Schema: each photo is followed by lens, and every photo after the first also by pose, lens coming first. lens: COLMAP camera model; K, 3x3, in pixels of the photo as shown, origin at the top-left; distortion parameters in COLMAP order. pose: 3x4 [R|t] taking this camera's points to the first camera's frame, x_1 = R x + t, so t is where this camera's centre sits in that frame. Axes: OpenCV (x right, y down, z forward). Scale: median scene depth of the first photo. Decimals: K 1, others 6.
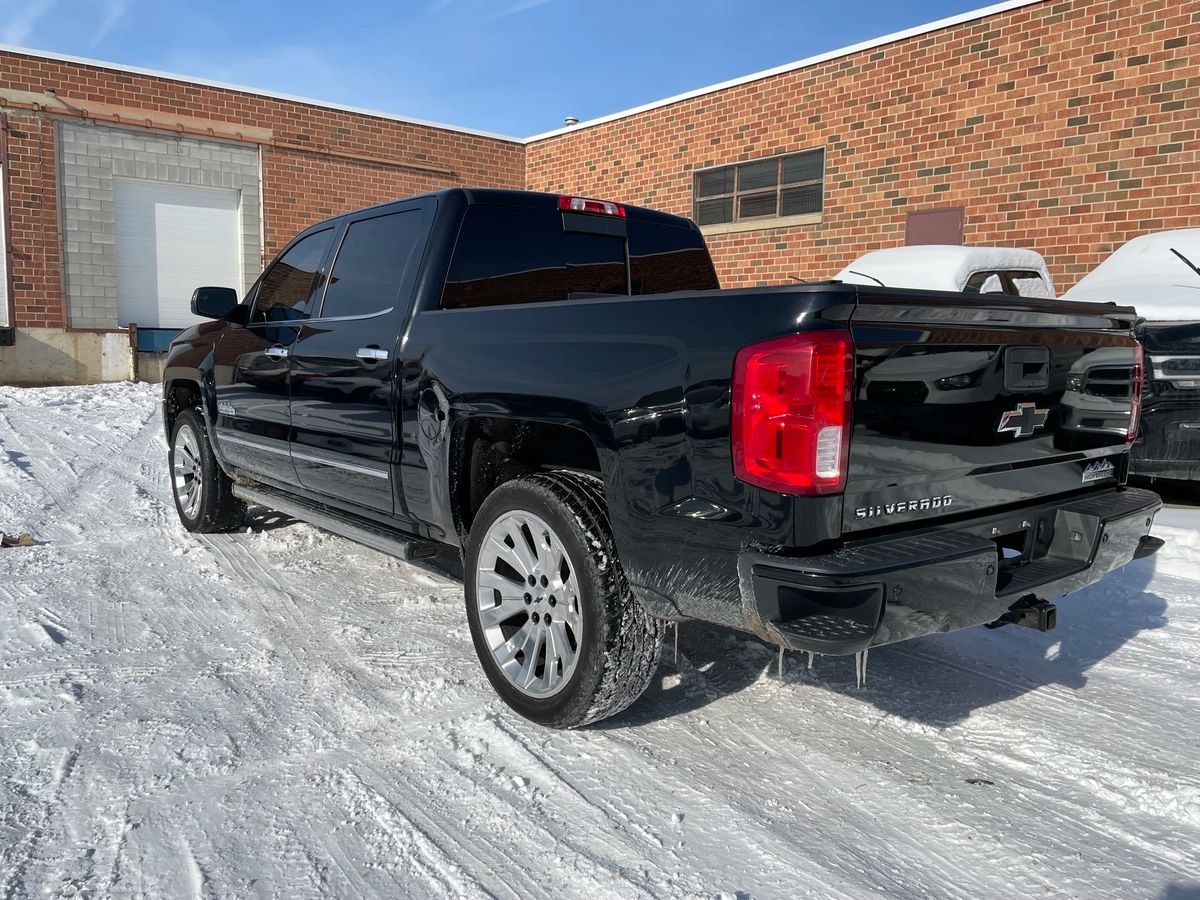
lens RADIAL K [[897.0, 0, 594.2], [0, 897.0, 439.7], [0, 0, 1]] dist [0.084333, -0.110882]
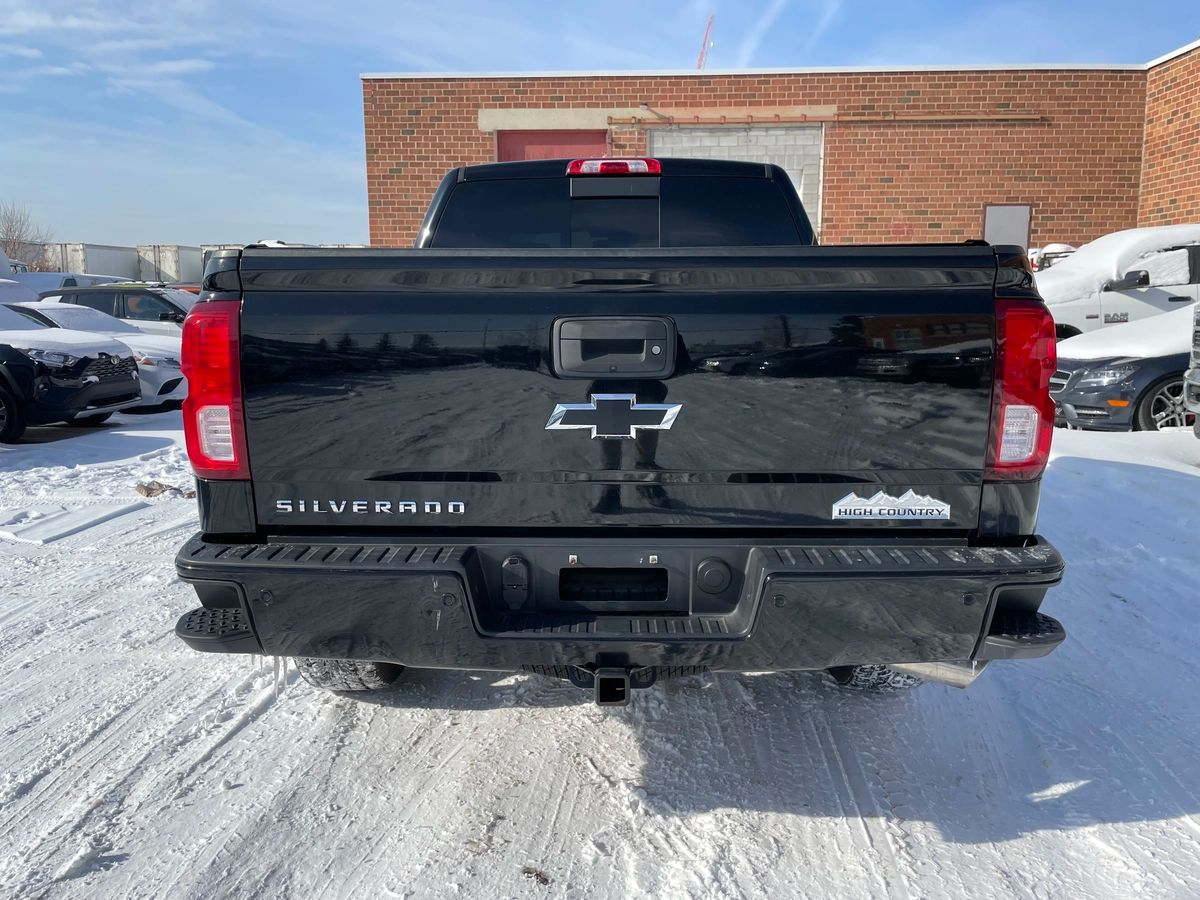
lens RADIAL K [[897.0, 0, 594.2], [0, 897.0, 439.7], [0, 0, 1]] dist [0.084333, -0.110882]
pose [[0.765238, 0.073913, -0.639490, 0.116613], [-0.055638, 0.997263, 0.048686, -0.004731], [0.641338, -0.001677, 0.767257, 0.054426]]
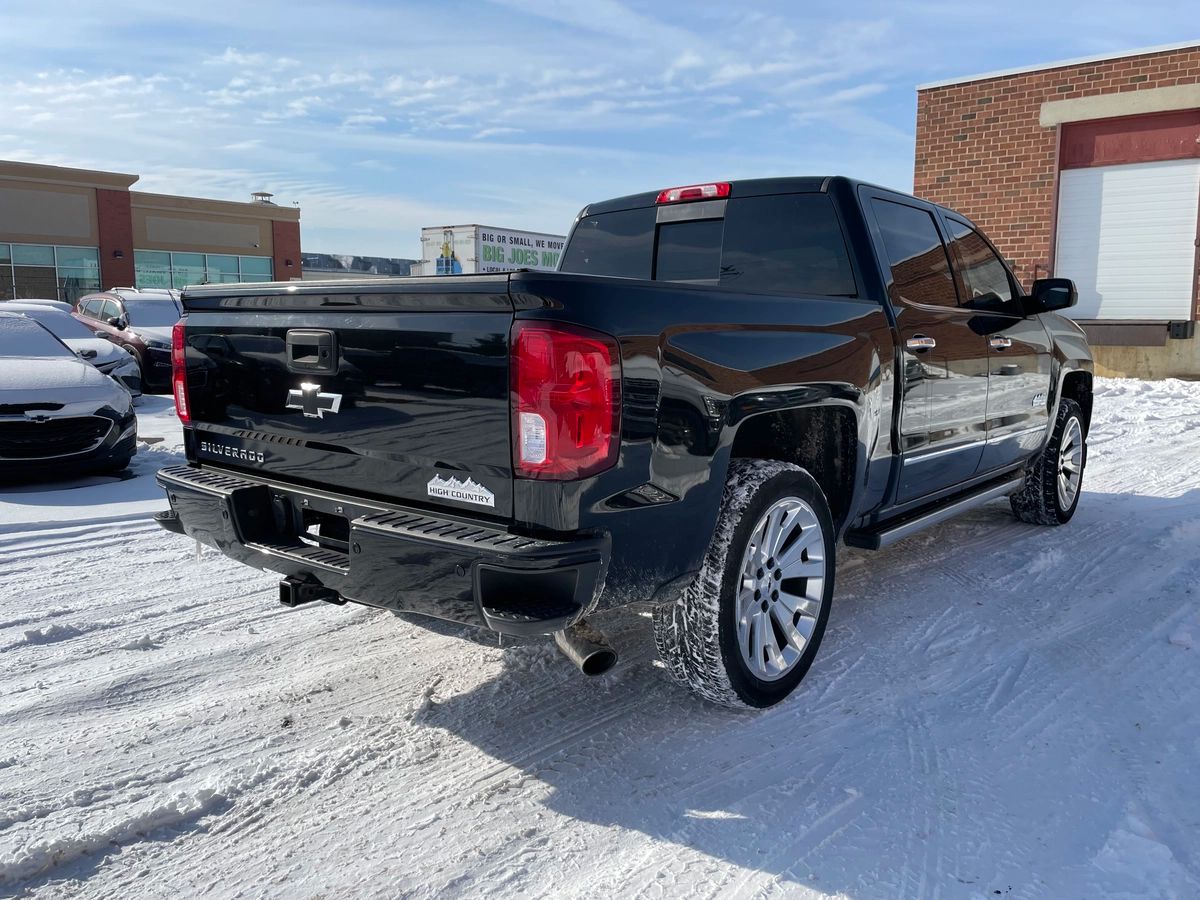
lens RADIAL K [[938.9, 0, 676.1], [0, 938.9, 443.2], [0, 0, 1]] dist [0.058840, -0.085744]
pose [[0.207670, 0.110923, -0.971890, 0.199649], [-0.105162, 0.990323, 0.090556, -0.014225], [0.972530, 0.083400, 0.217325, 0.146558]]
